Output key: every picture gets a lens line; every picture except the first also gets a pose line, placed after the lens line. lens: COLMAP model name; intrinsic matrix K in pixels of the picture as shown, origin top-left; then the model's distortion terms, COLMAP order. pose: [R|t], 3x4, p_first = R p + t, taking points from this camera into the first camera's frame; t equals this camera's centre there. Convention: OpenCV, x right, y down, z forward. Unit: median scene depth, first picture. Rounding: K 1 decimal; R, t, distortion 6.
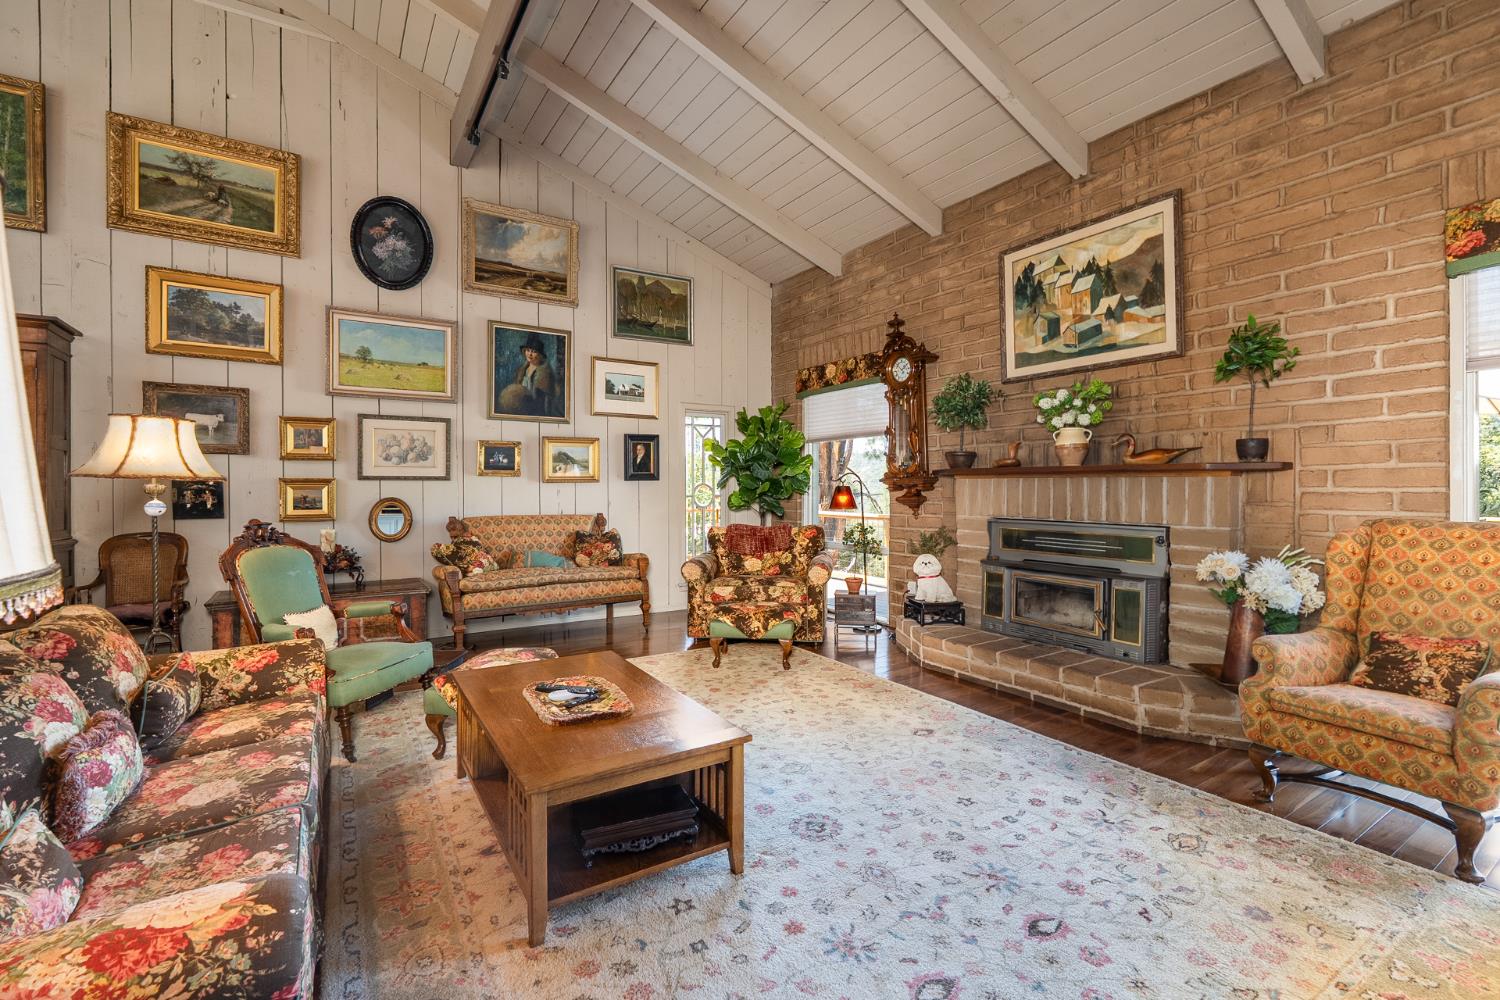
lens RADIAL K [[661.2, 0, 747.9], [0, 661.2, 494.0], [0, 0, 1]] dist [-0.005018, 0.000424]
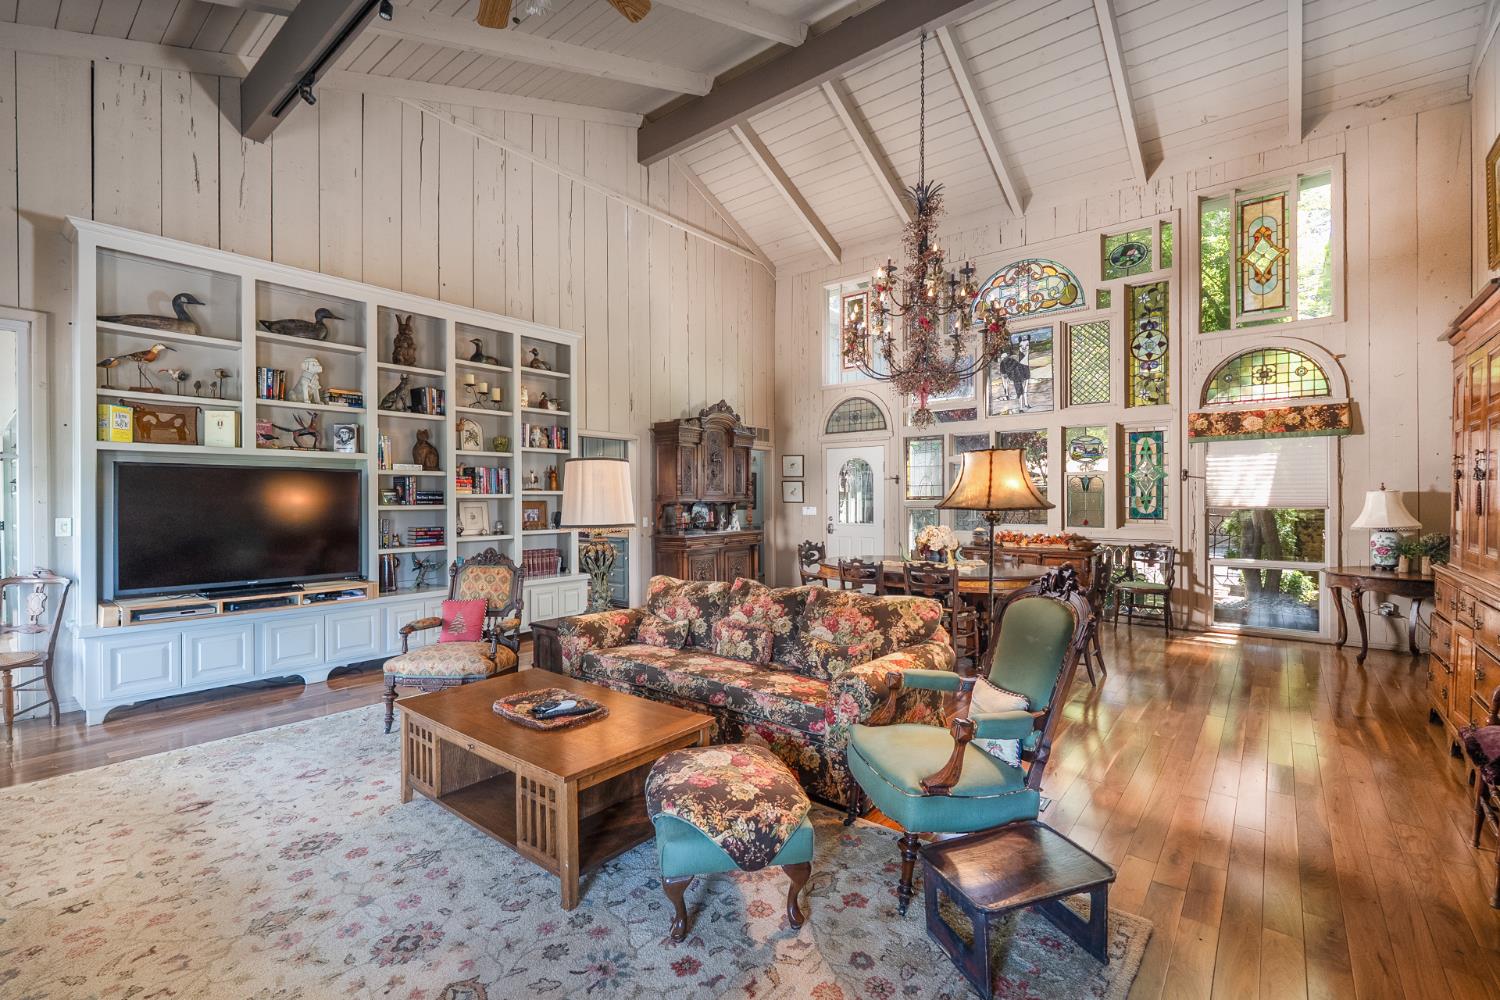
lens RADIAL K [[661.2, 0, 745.2], [0, 661.2, 499.3], [0, 0, 1]] dist [-0.005018, 0.000424]
pose [[-0.951613, 0.006082, -0.307240, -0.276991], [0.003574, 0.999956, 0.008725, -0.063712], [0.307279, 0.007205, -0.951592, 2.594323]]
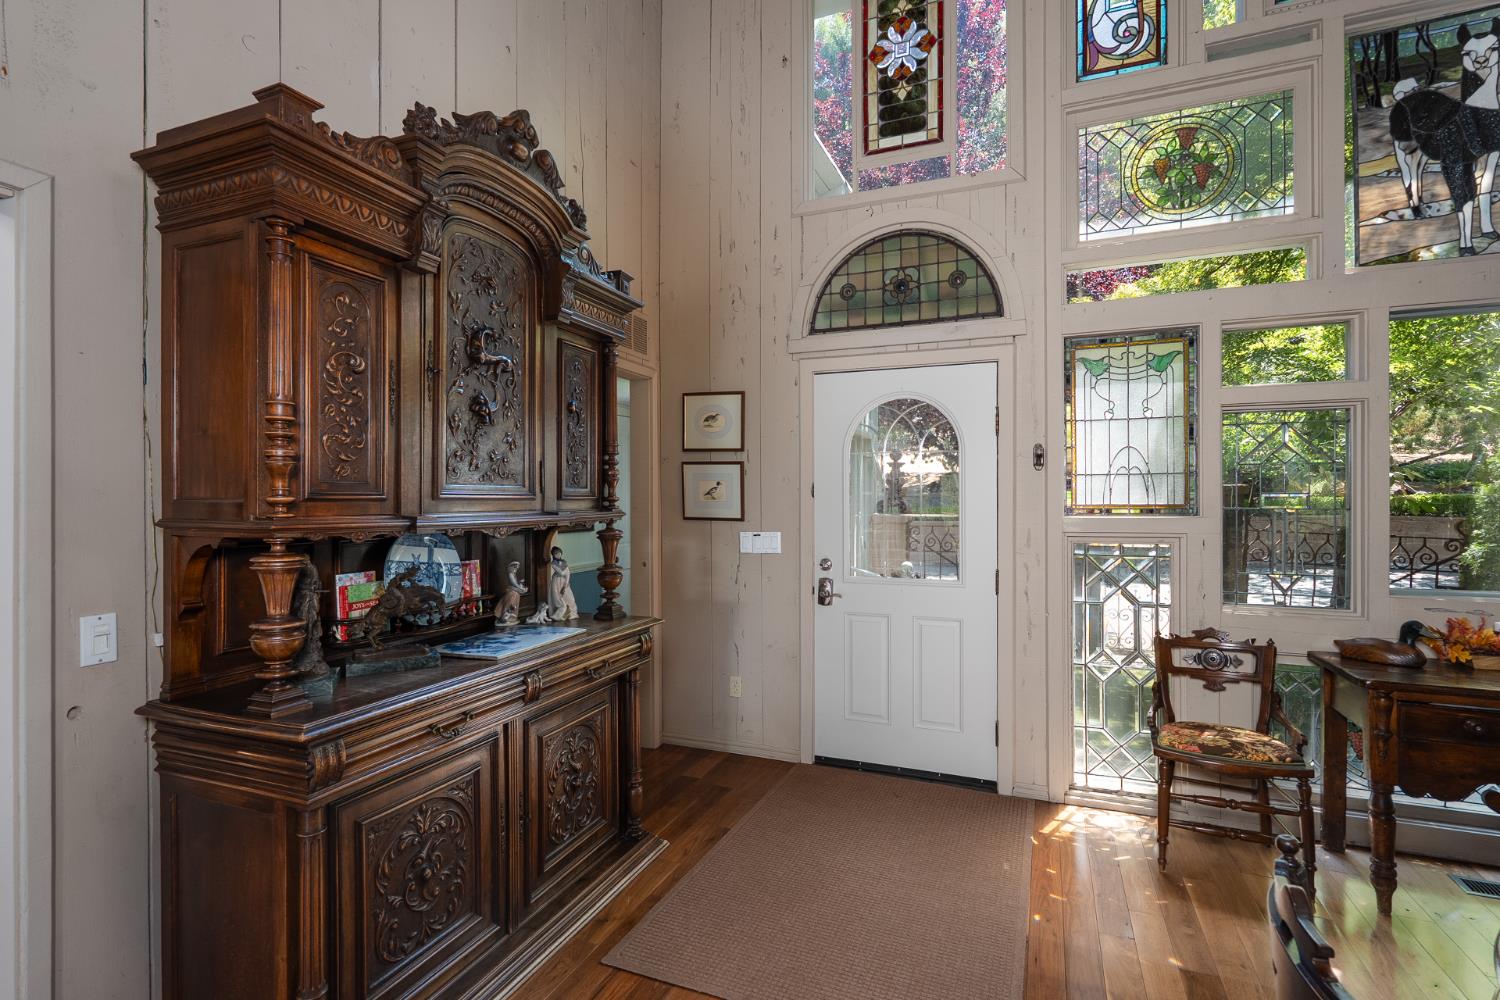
lens RADIAL K [[720.3, 0, 755.3], [0, 720.3, 499.2], [0, 0, 1]] dist [0.001224, 0.000708]
pose [[-0.820763, 0.003620, -0.571257, -0.569476], [-0.001162, 0.999967, 0.008006, -0.065026], [0.571267, 0.007235, -0.820732, 1.551765]]
